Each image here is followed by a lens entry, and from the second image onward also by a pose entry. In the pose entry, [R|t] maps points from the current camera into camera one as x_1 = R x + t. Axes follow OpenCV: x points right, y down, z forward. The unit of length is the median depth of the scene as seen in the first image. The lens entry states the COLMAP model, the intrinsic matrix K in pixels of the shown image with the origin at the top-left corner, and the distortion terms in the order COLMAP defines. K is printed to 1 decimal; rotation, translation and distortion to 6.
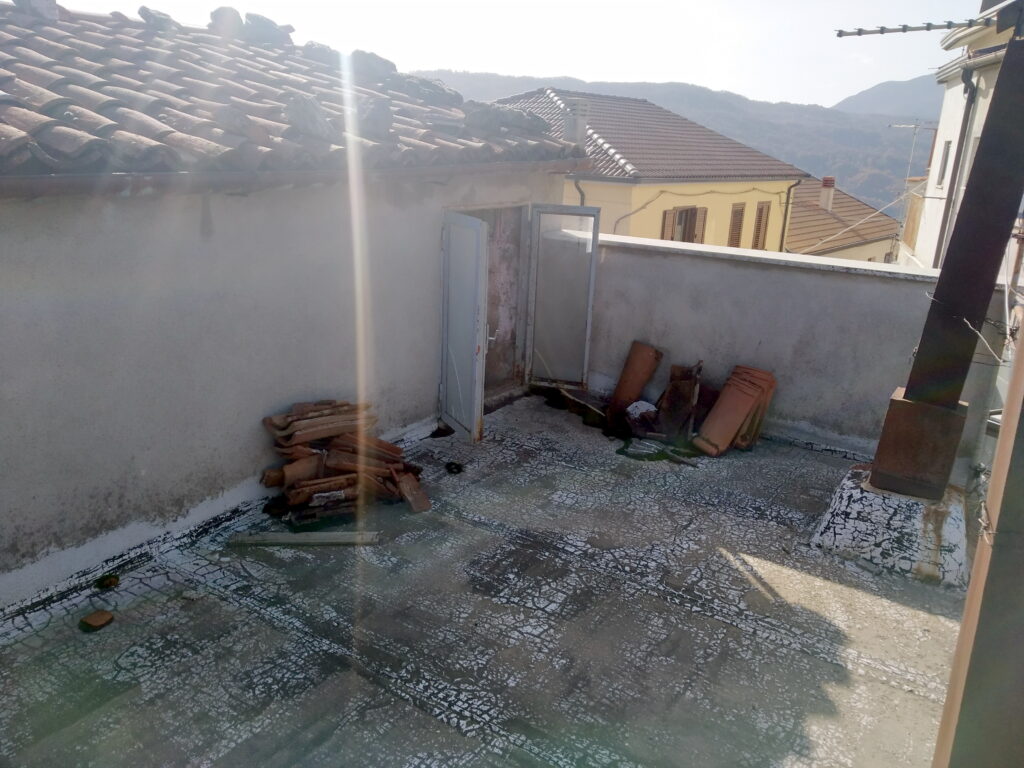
lens RADIAL K [[792.9, 0, 533.3], [0, 792.9, 383.9], [0, 0, 1]] dist [0.060156, -0.074826]
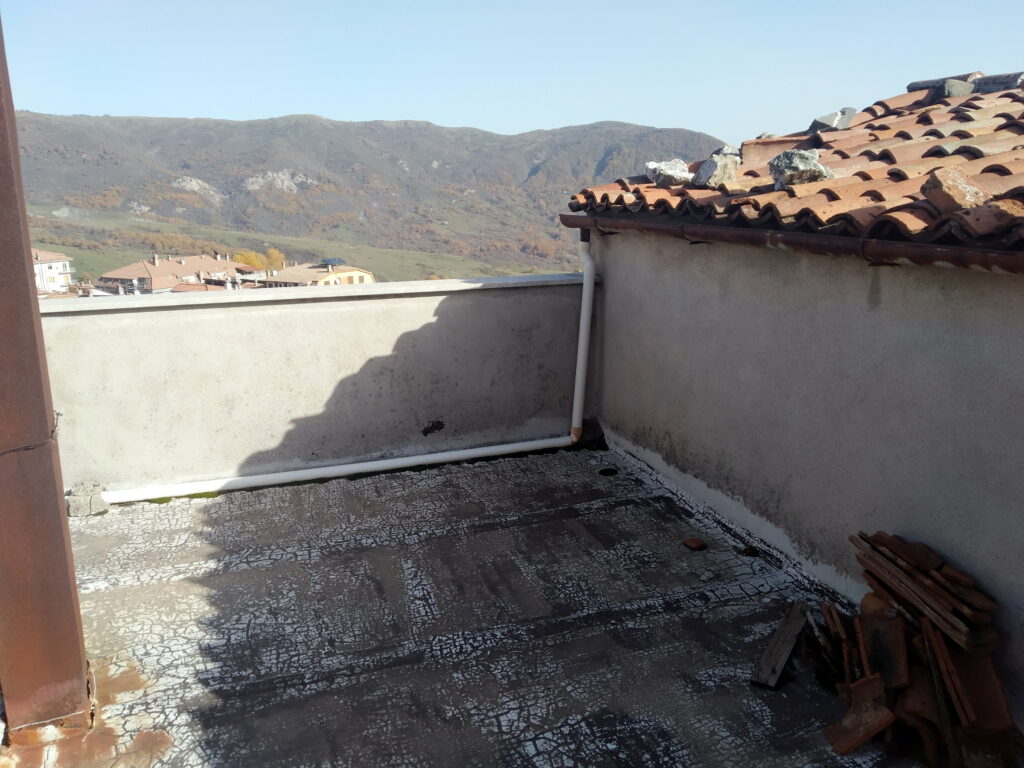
lens RADIAL K [[792.9, 0, 533.3], [0, 792.9, 383.9], [0, 0, 1]] dist [0.060156, -0.074826]
pose [[-0.596475, 0.175906, -0.783118, 0.613302], [-0.249249, 0.886856, 0.389053, -0.391862], [0.762950, 0.427252, -0.485143, 1.232995]]
